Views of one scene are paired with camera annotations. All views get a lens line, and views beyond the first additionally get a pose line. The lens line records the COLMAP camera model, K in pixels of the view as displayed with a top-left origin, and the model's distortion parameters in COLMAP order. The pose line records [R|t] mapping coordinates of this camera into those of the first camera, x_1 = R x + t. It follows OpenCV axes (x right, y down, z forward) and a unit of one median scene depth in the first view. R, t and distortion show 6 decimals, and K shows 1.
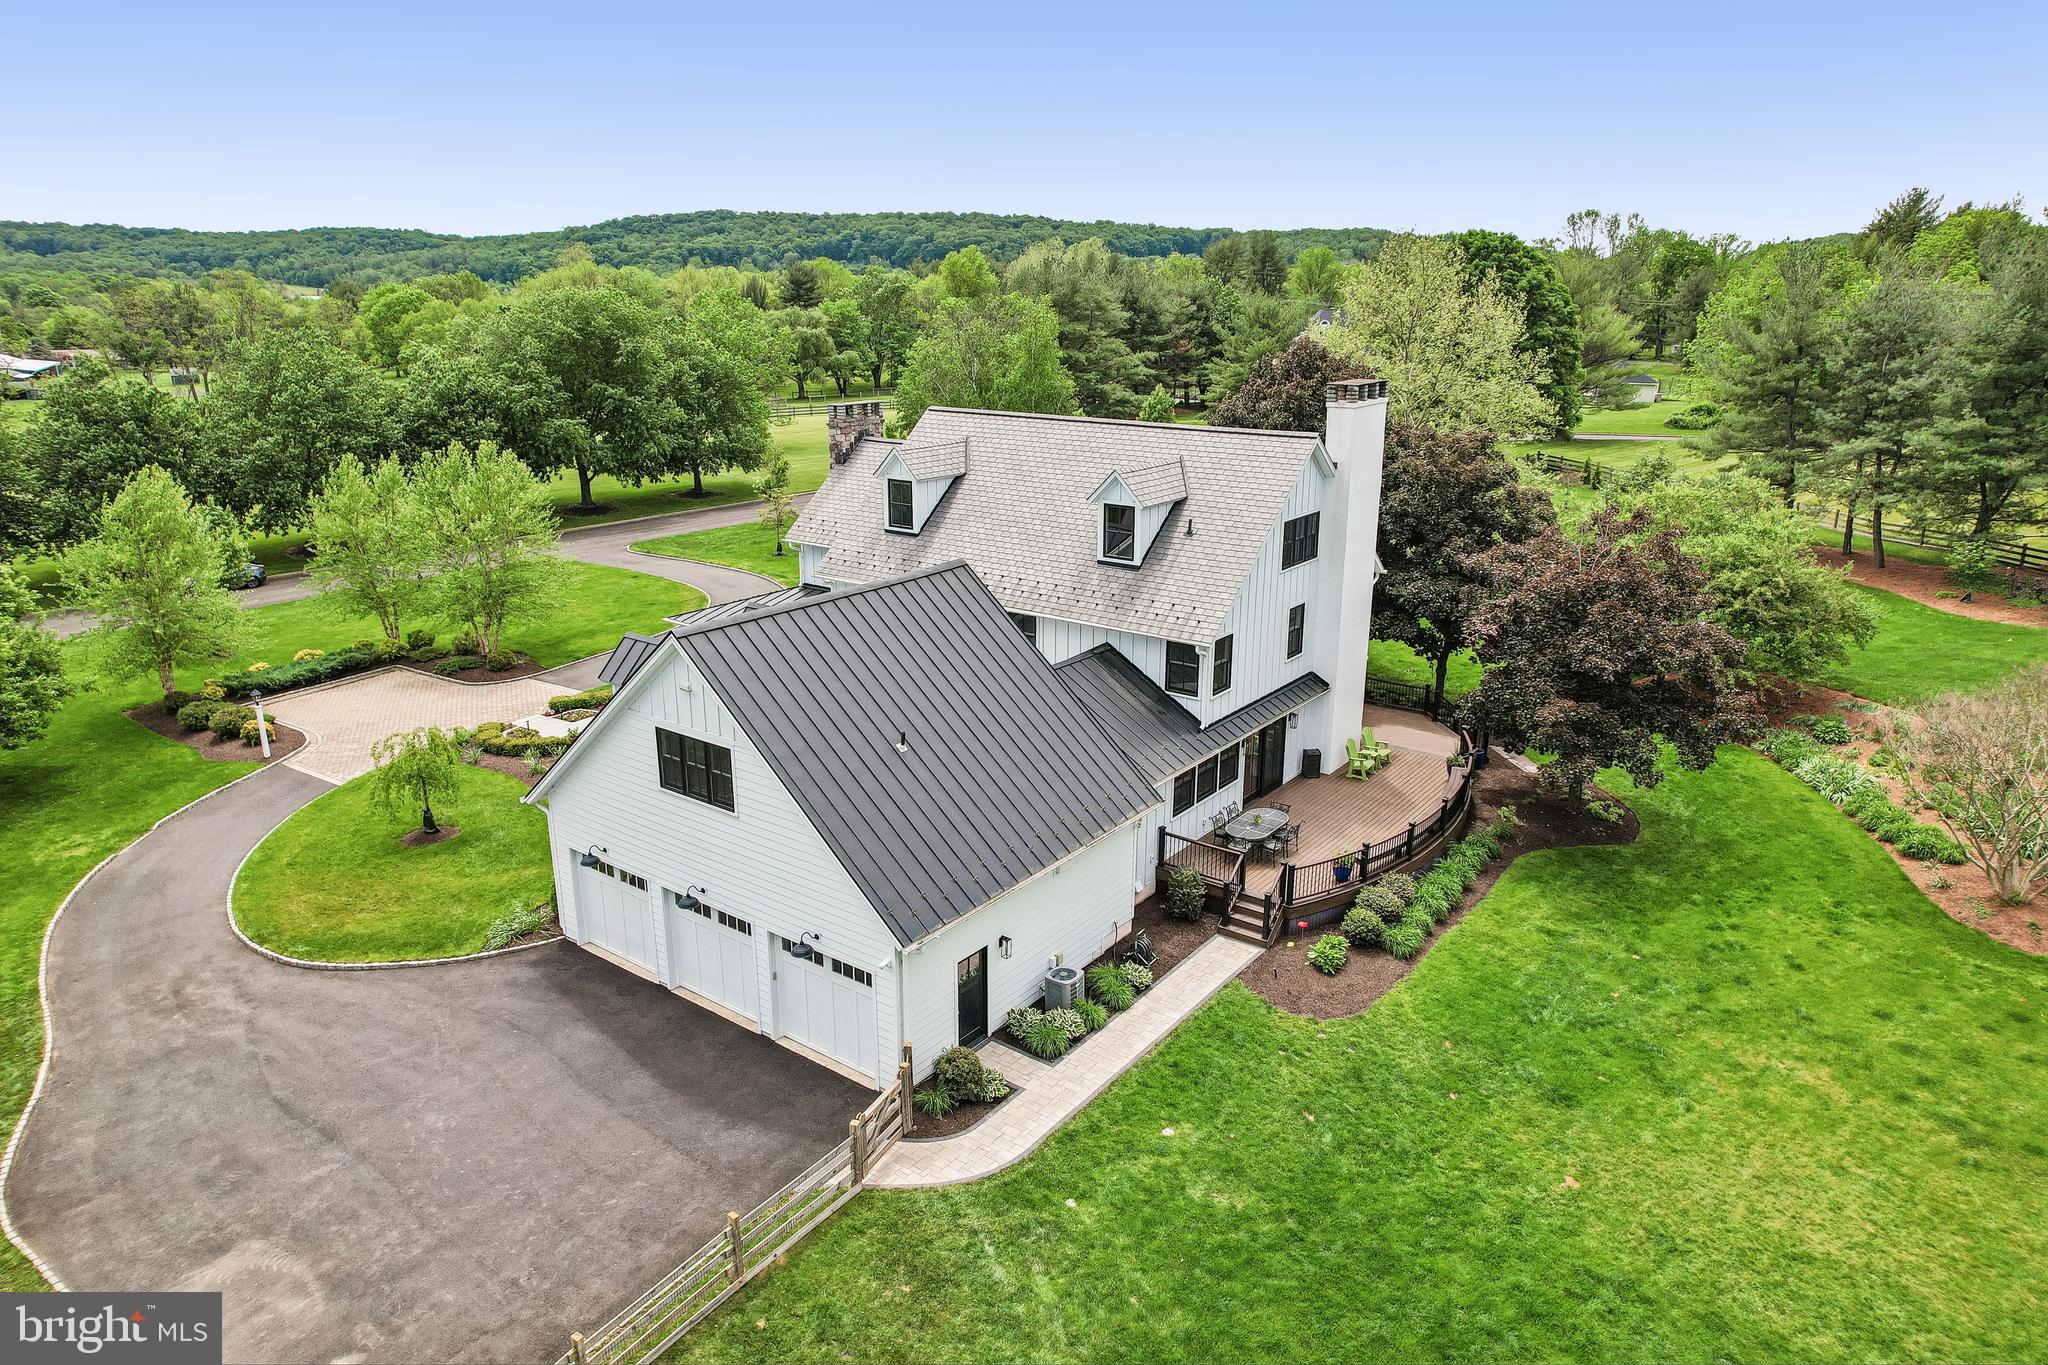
lens RADIAL K [[1305.8, 0, 1024.0], [0, 1305.8, 682.5], [0, 0, 1]] dist [-0.039163, 0.002406]
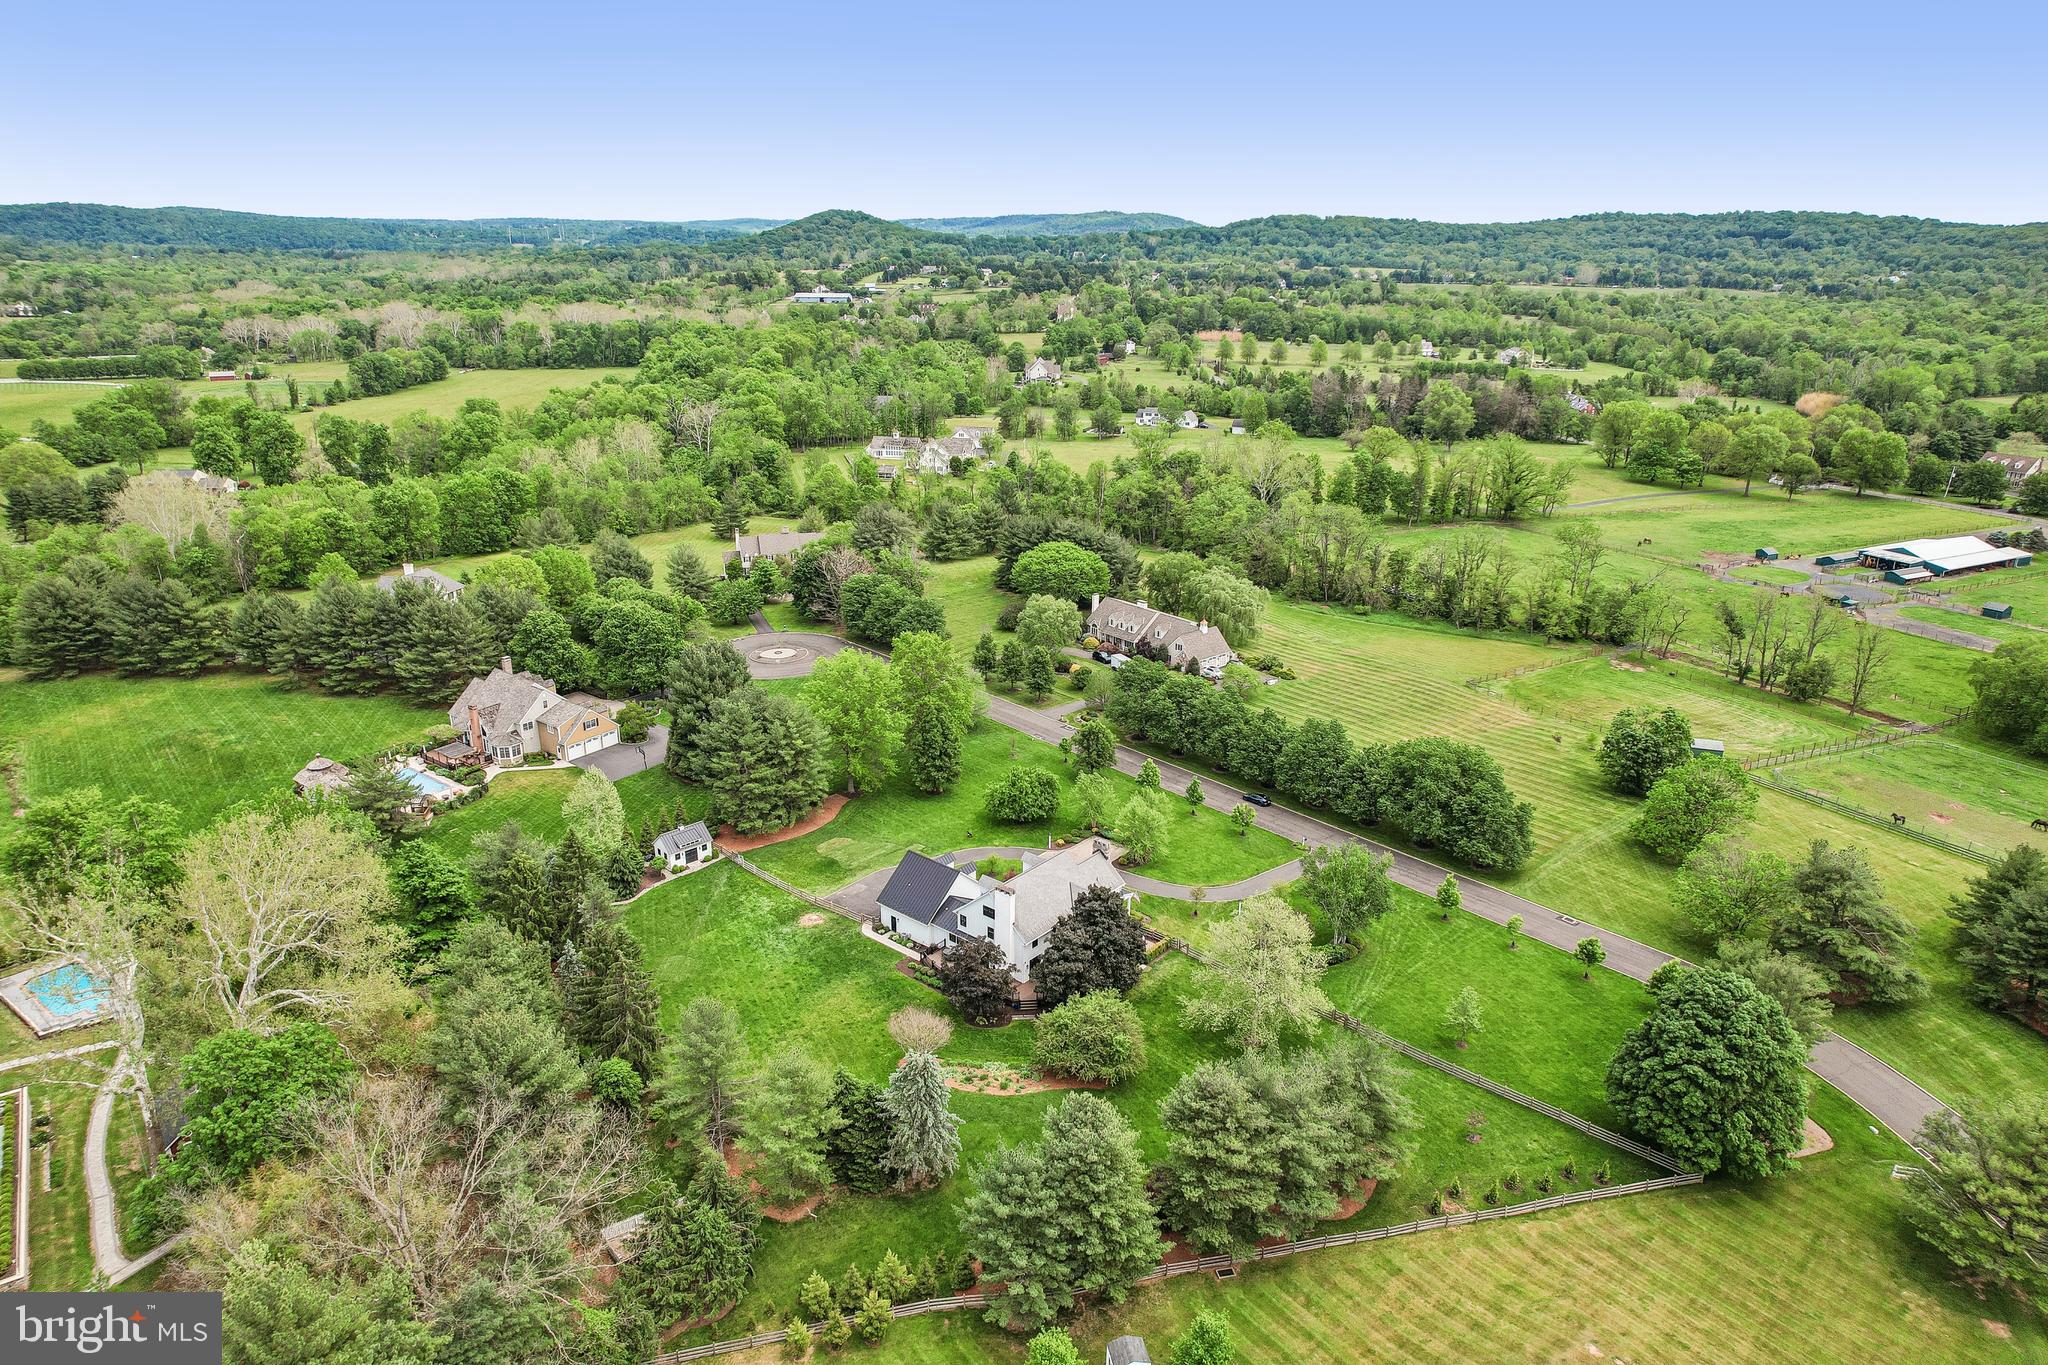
lens RADIAL K [[1313.8, 0, 1022.5], [0, 1313.8, 667.9], [0, 0, 1]] dist [-0.070314, 0.062228]
pose [[-0.042877, 0.309712, -0.949863, 1.069273], [-0.318475, 0.896903, 0.306820, -0.577078], [0.946961, 0.315663, 0.060179, 0.163059]]
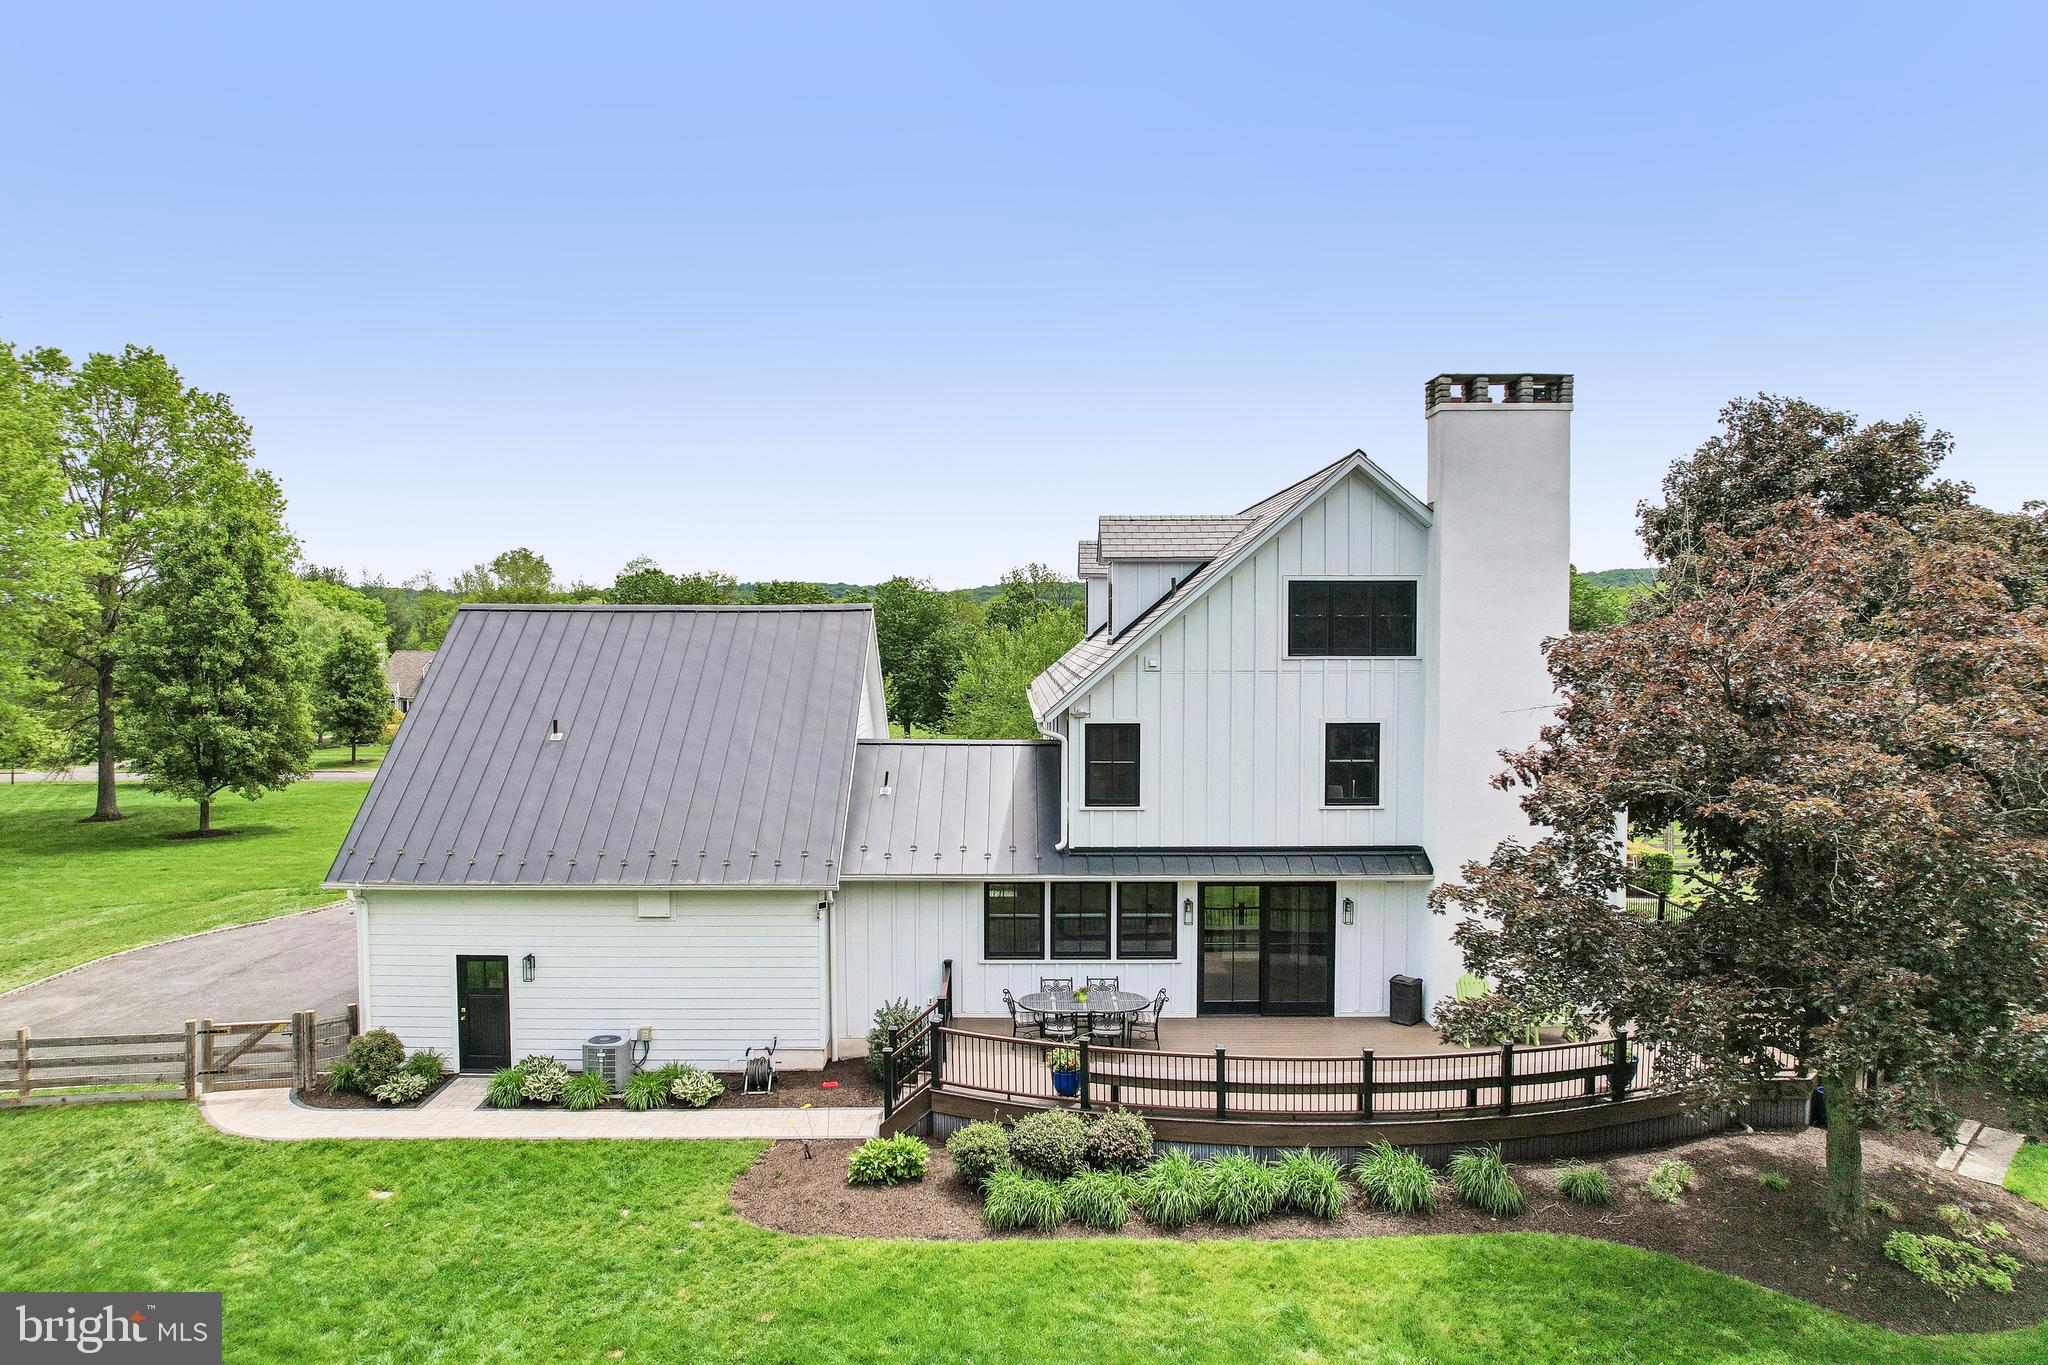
lens RADIAL K [[1305.8, 0, 1024.0], [0, 1305.8, 682.5], [0, 0, 1]] dist [-0.039163, 0.002406]
pose [[0.603152, 0.025208, -0.797228, 0.170647], [-0.236068, 0.960364, -0.148233, 0.014741], [0.761892, 0.277607, 0.585196, 0.139620]]
